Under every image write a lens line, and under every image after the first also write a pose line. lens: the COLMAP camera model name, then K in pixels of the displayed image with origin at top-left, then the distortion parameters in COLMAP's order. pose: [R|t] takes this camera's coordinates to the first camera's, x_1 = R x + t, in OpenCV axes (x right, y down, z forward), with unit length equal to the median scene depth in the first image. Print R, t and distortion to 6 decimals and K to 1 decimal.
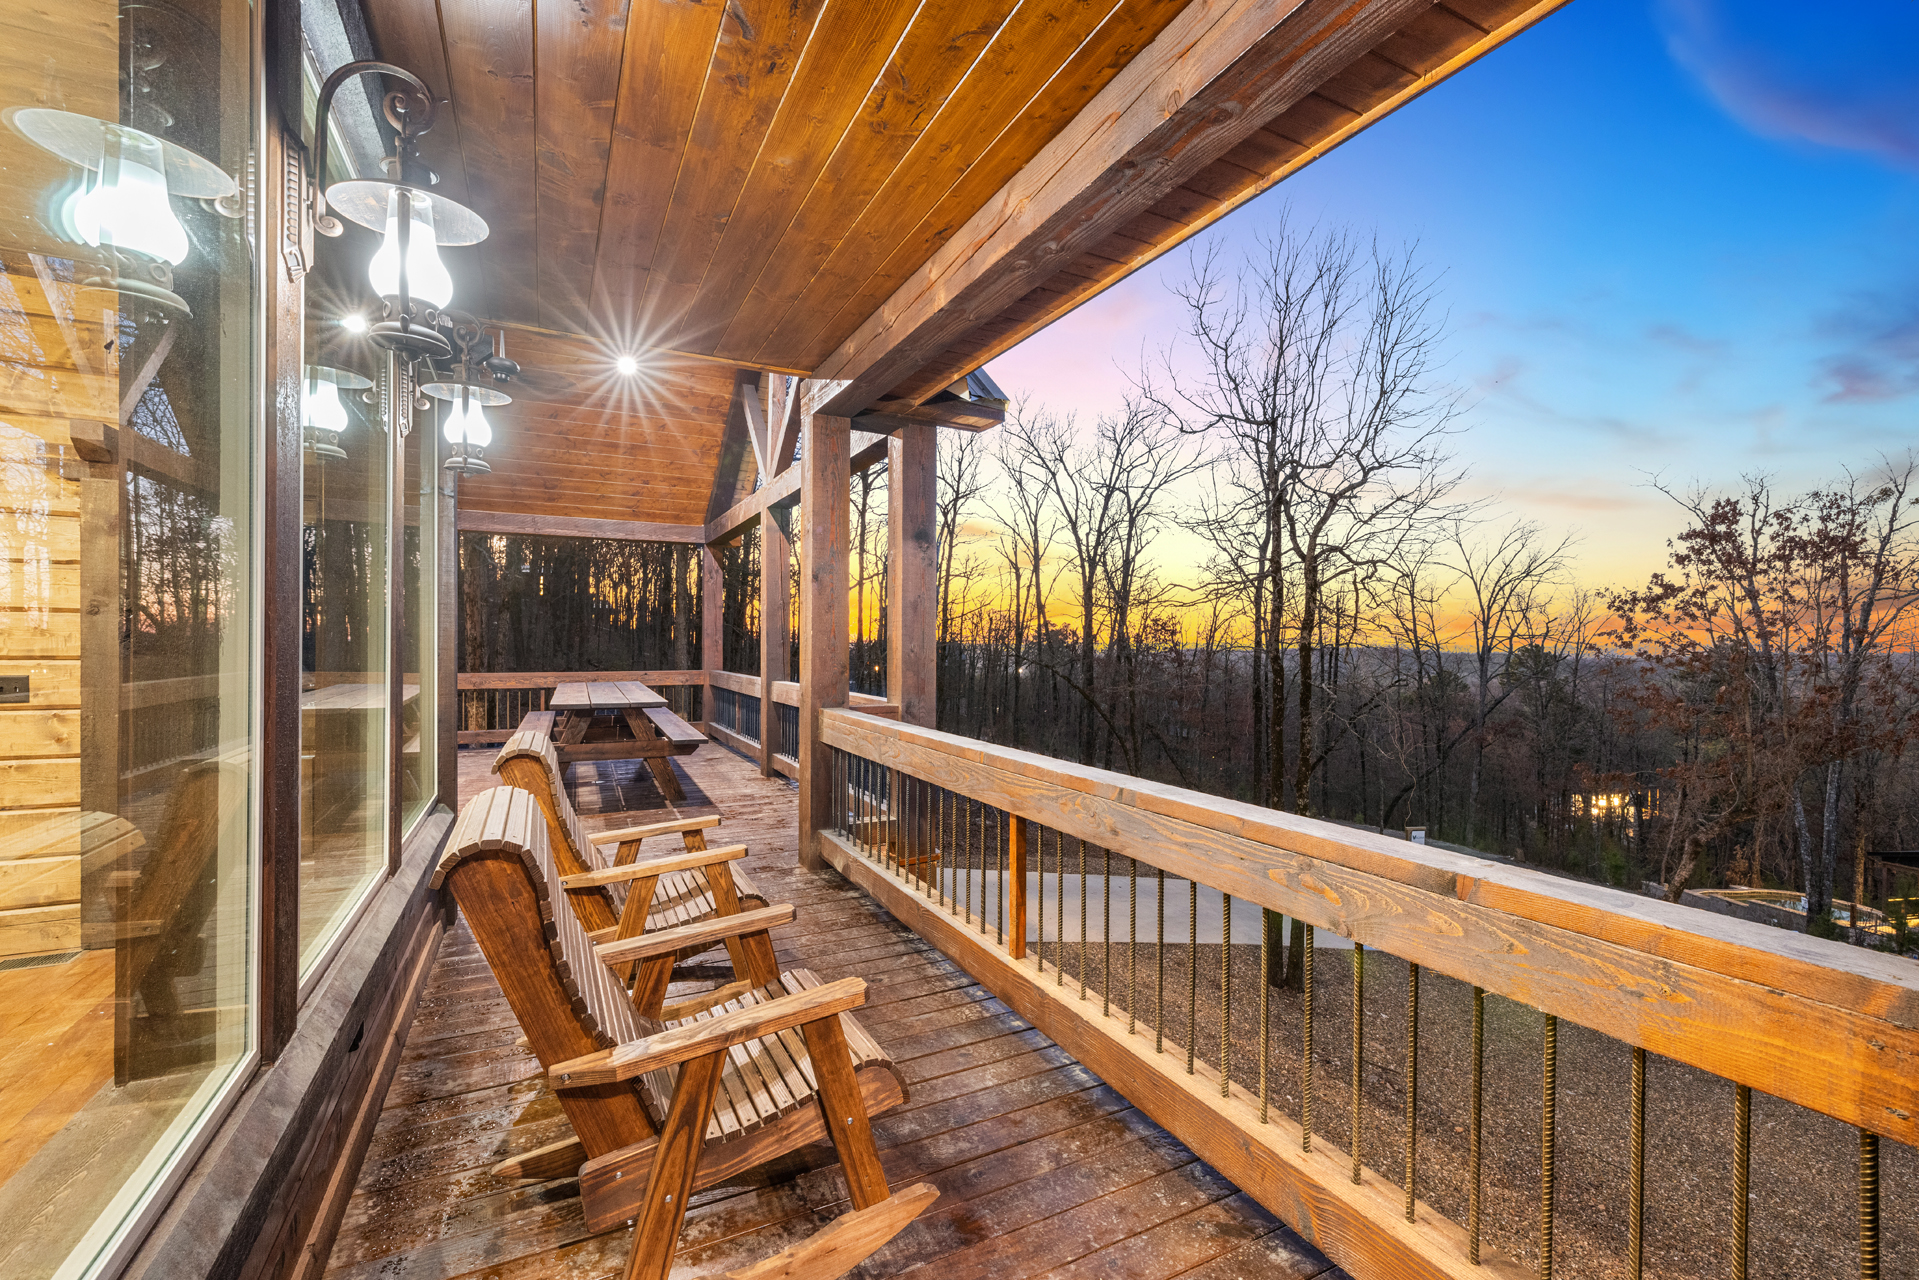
lens RADIAL K [[813.0, 0, 954.2], [0, 813.0, 645.2], [0, 0, 1]] dist [0.001526, 0.000268]
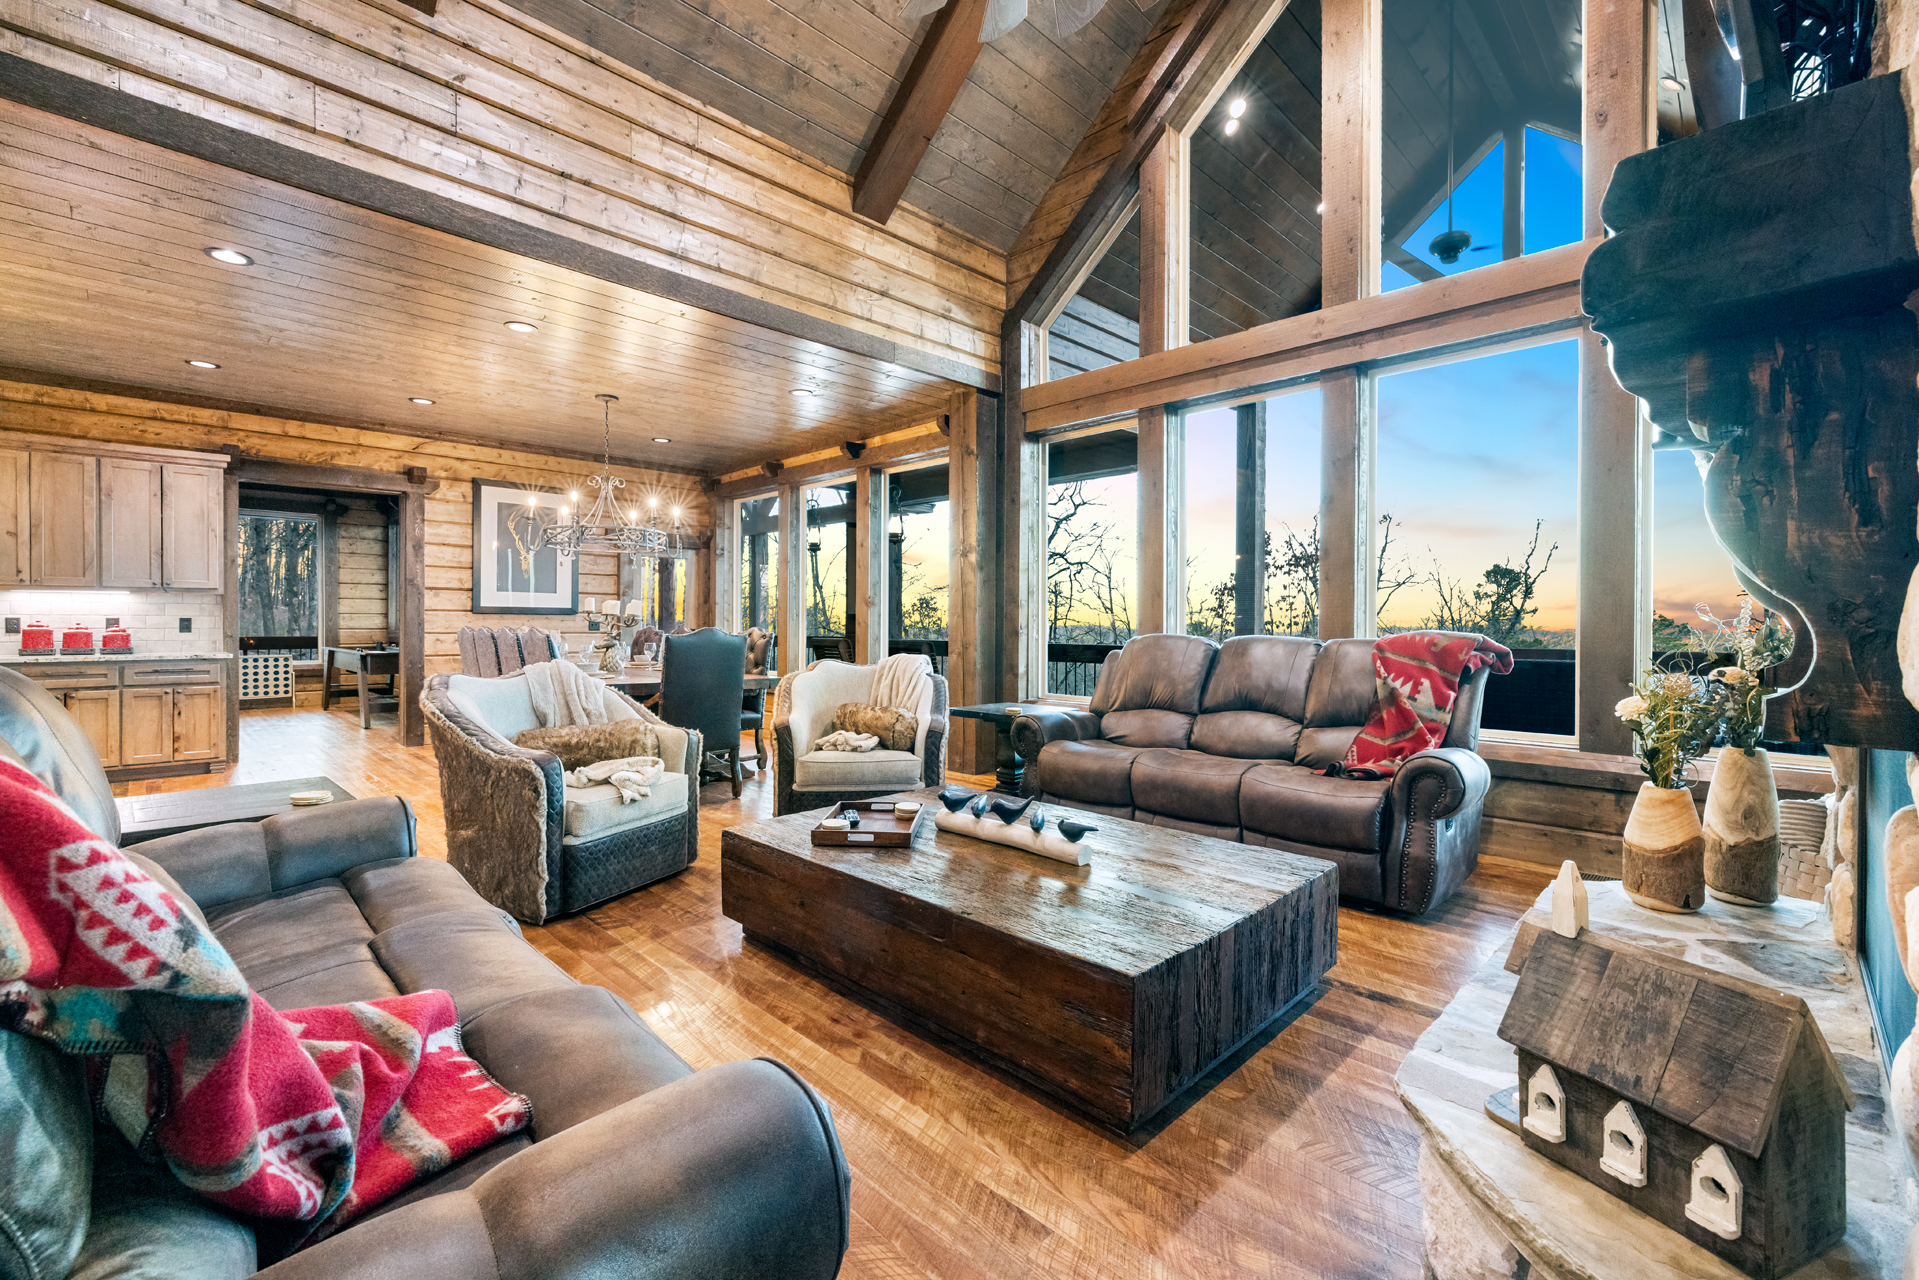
lens RADIAL K [[813.0, 0, 954.8], [0, 813.0, 626.7], [0, 0, 1]] dist [0.001526, 0.000268]
pose [[0.948185, -0.002324, 0.317711, -0.229550], [0.000808, 0.999988, 0.004904, 0.014857], [-0.317718, -0.004394, 0.948175, -0.443131]]
